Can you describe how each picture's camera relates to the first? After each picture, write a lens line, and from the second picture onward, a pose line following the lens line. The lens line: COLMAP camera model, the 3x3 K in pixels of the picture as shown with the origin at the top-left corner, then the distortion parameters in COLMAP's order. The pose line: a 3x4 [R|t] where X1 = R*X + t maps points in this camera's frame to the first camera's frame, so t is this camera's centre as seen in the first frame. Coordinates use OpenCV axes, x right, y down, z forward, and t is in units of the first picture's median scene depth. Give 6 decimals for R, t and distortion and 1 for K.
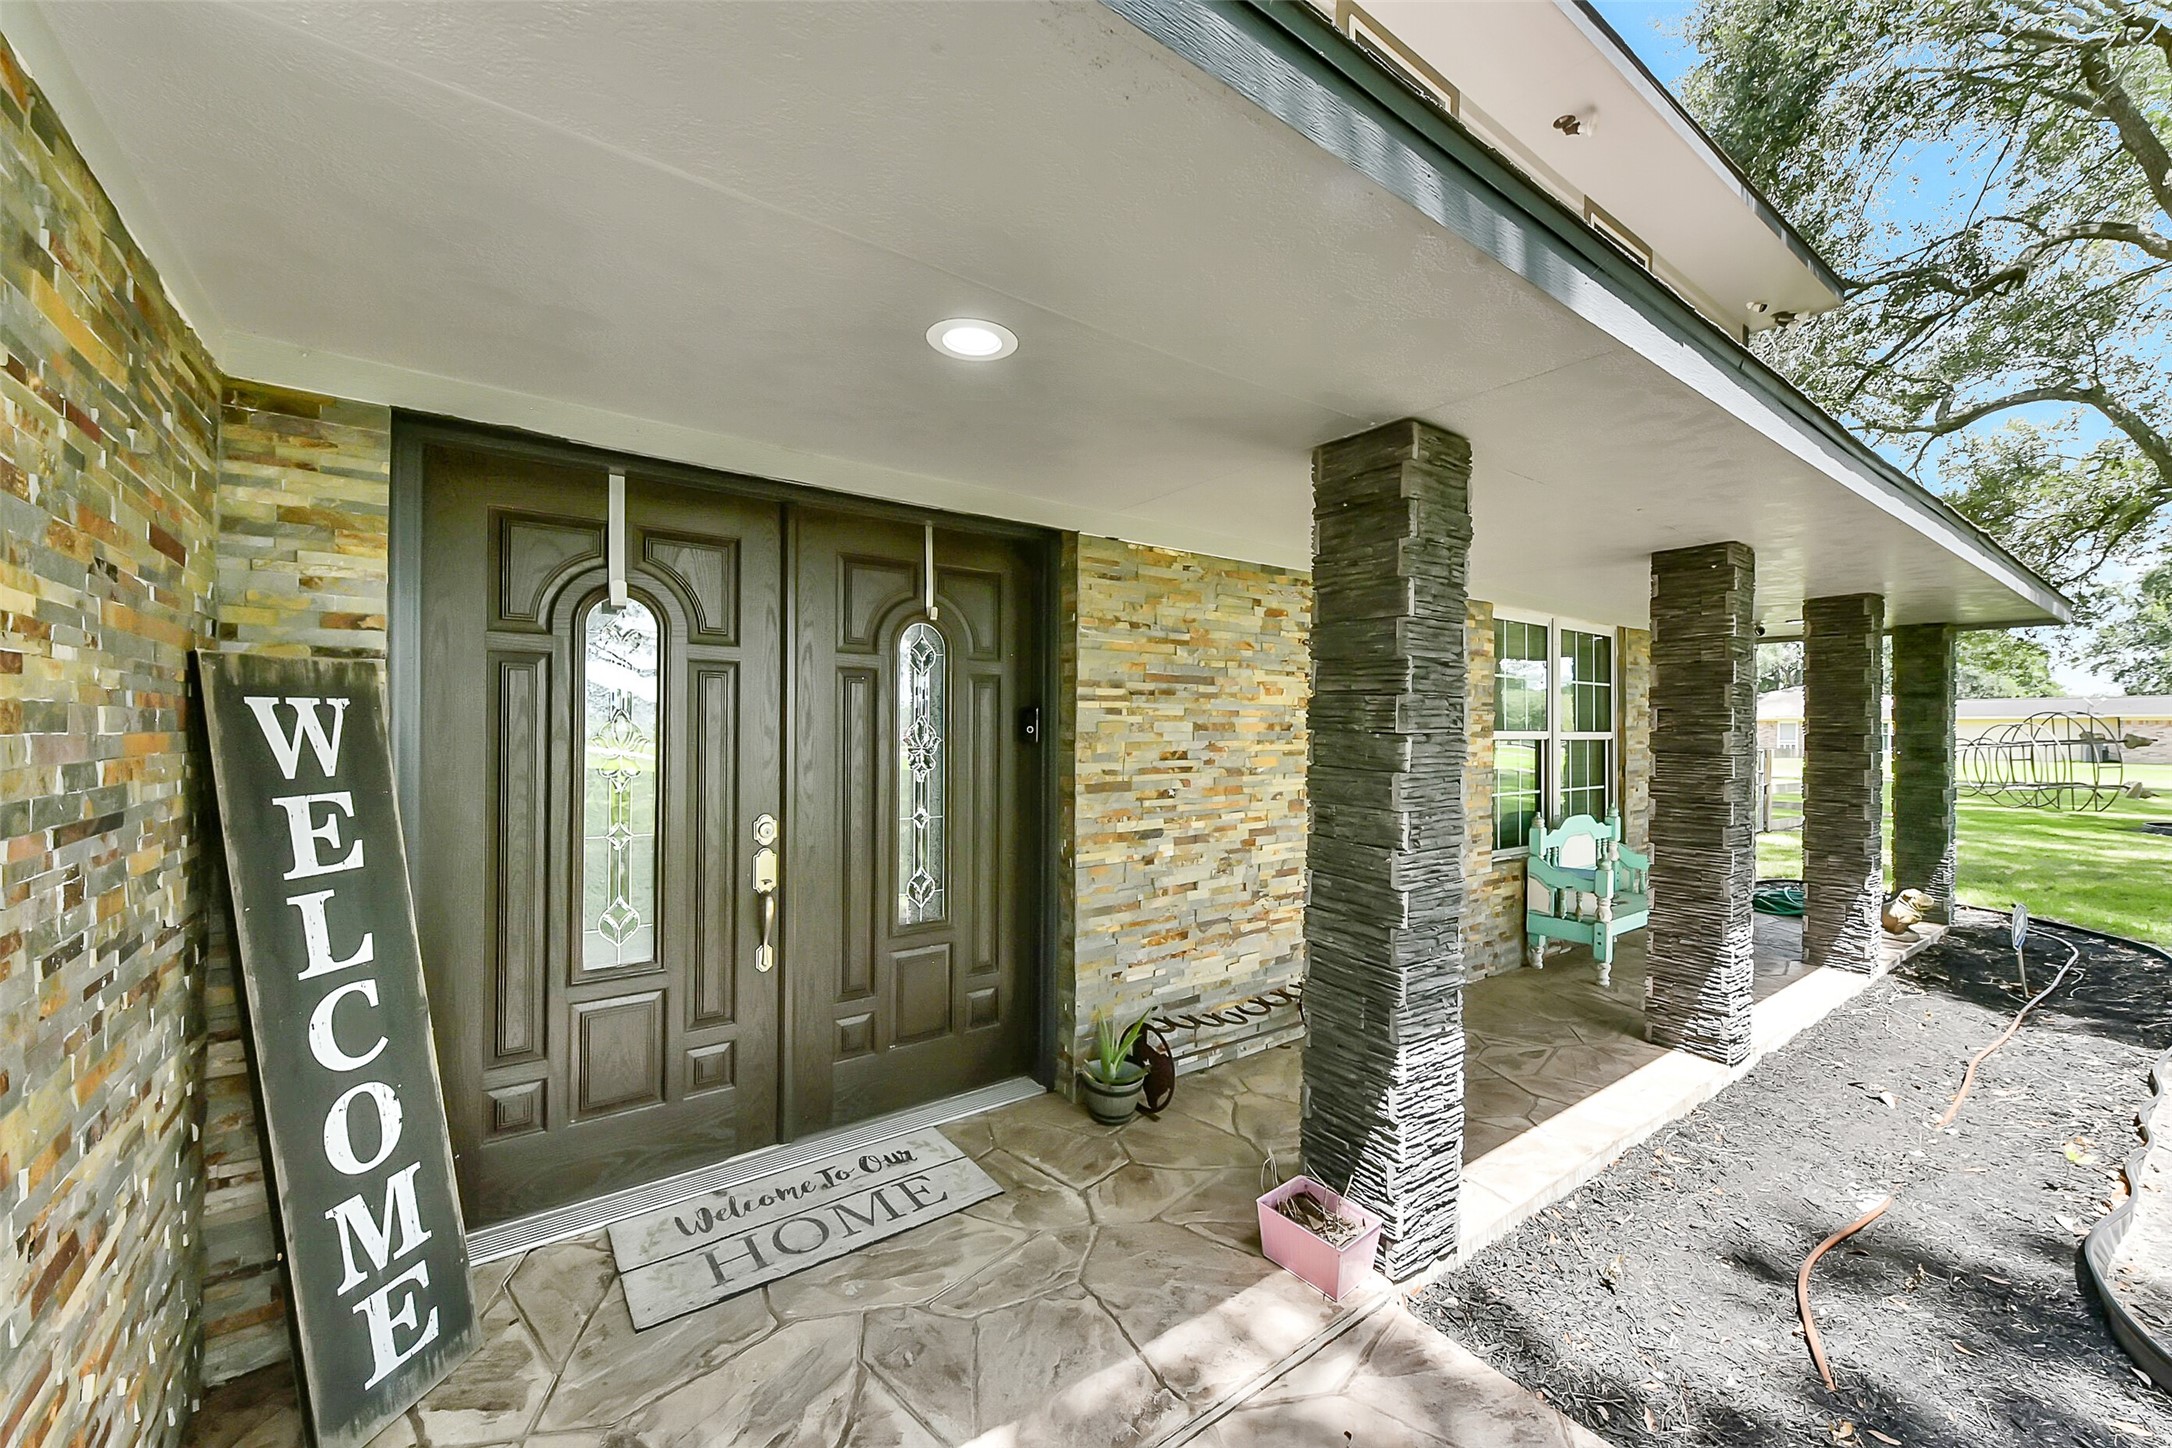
lens RADIAL K [[850.5, 0, 1085.0], [0, 850.5, 728.9], [0, 0, 1]] dist [0.005103, -0.001130]
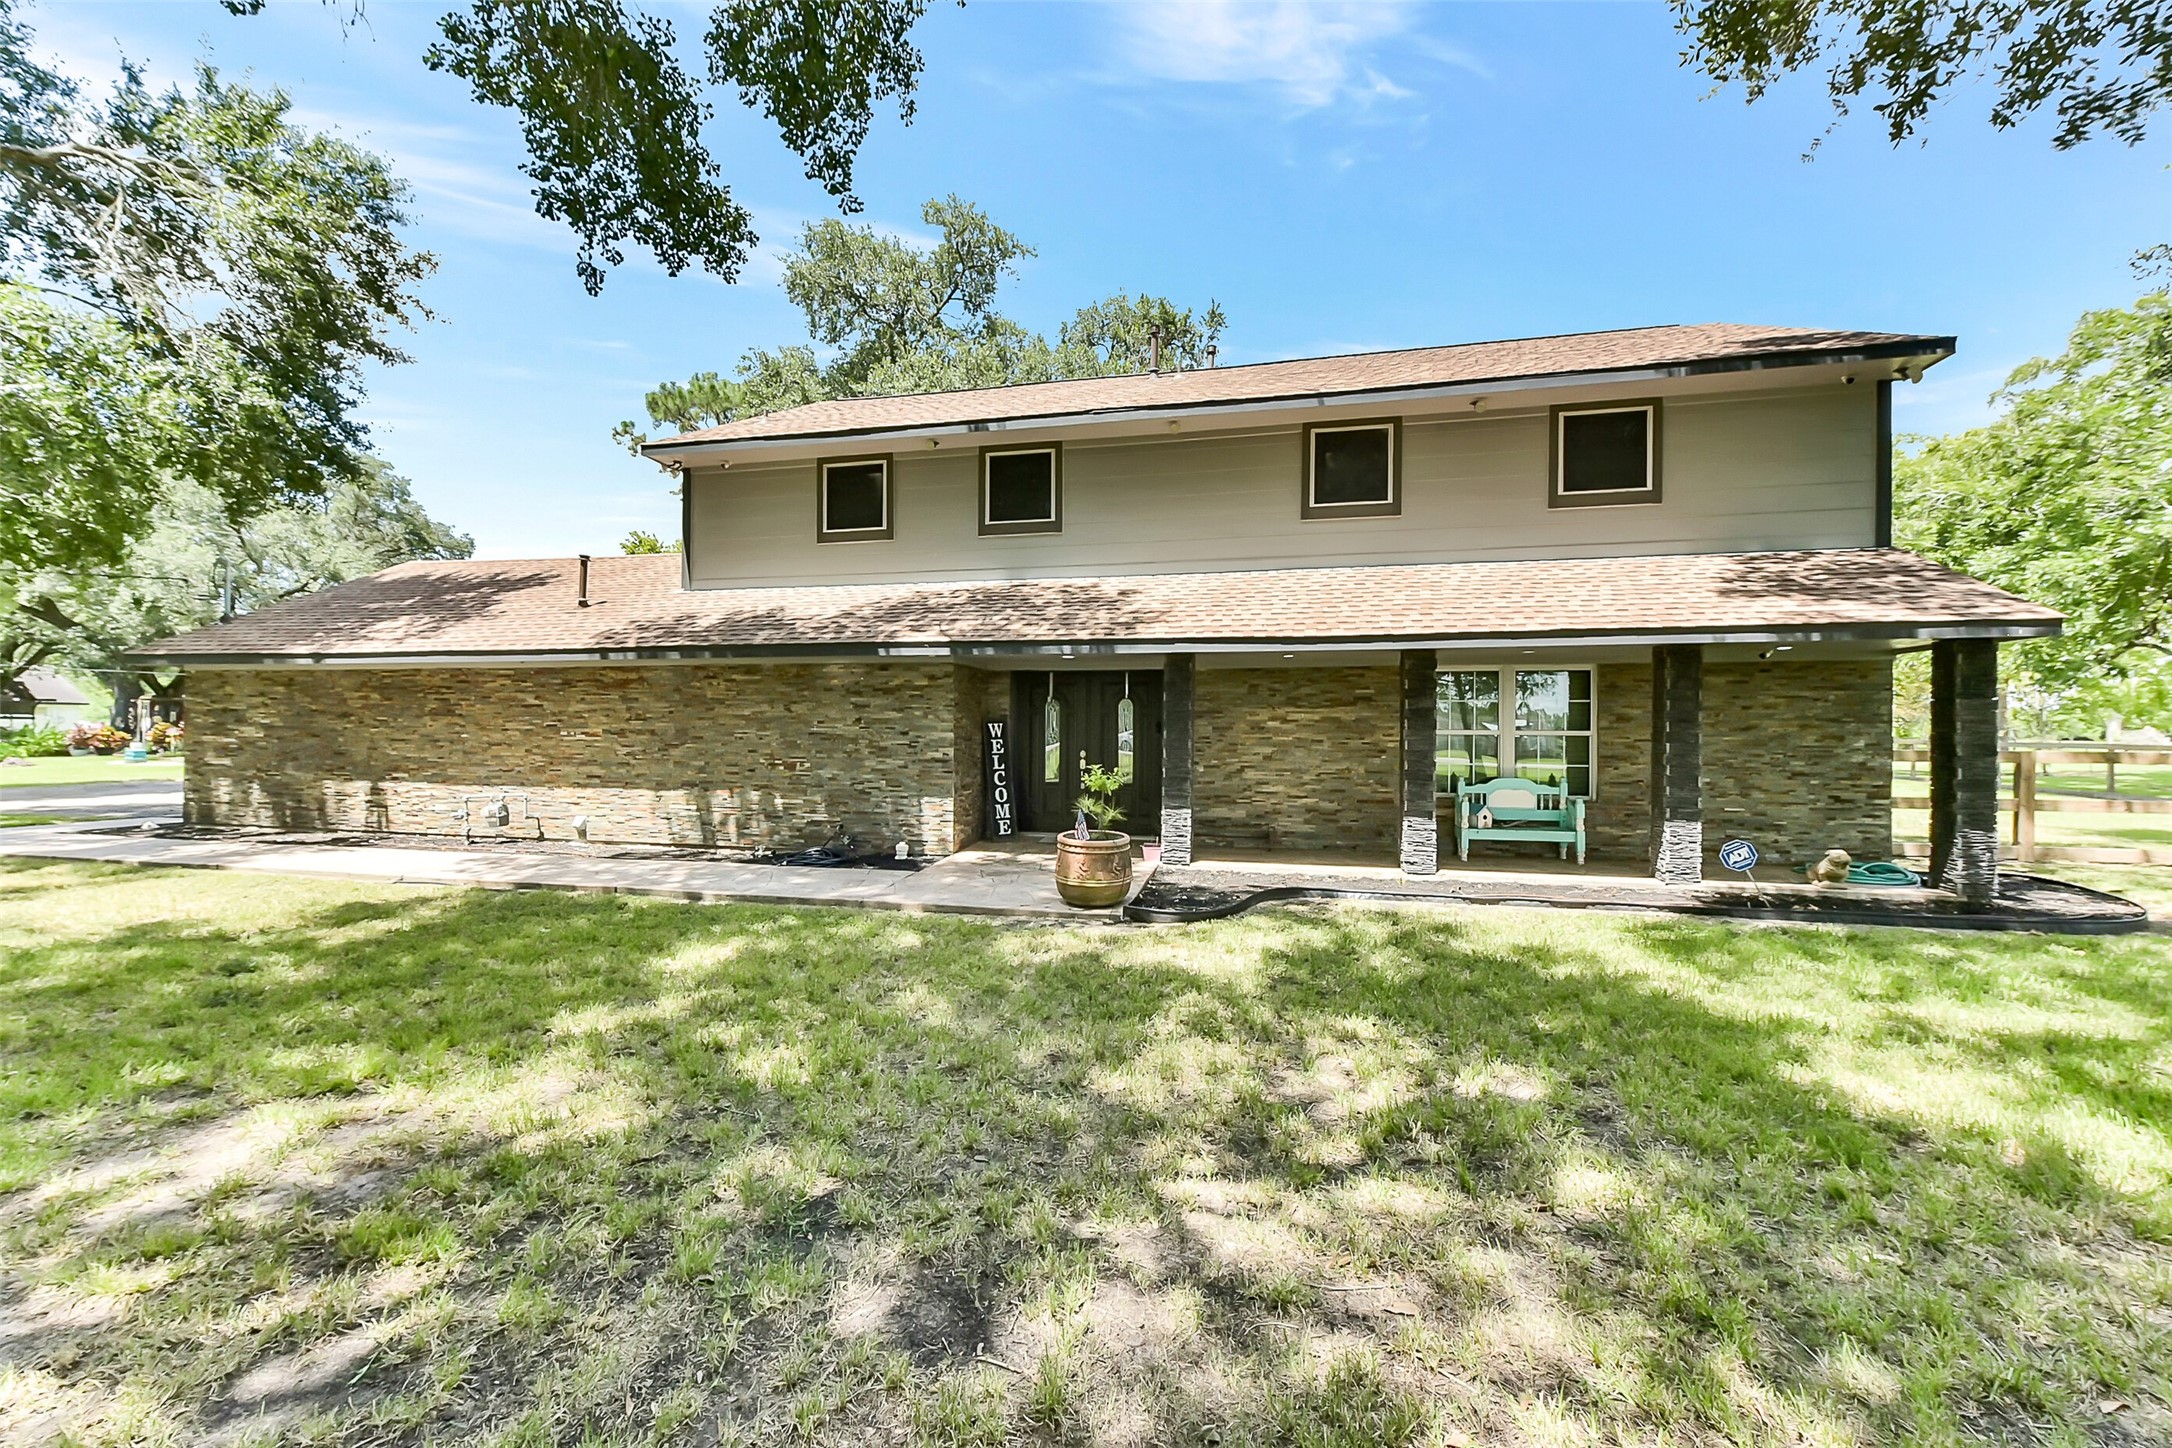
lens RADIAL K [[850.5, 0, 1096.5], [0, 850.5, 727.3], [0, 0, 1]] dist [0.005103, -0.001130]
pose [[0.660449, -0.003410, -0.750863, 2.711045], [-0.000394, 0.999988, -0.004888, 0.011399], [0.750871, 0.003524, 0.660439, -1.626476]]
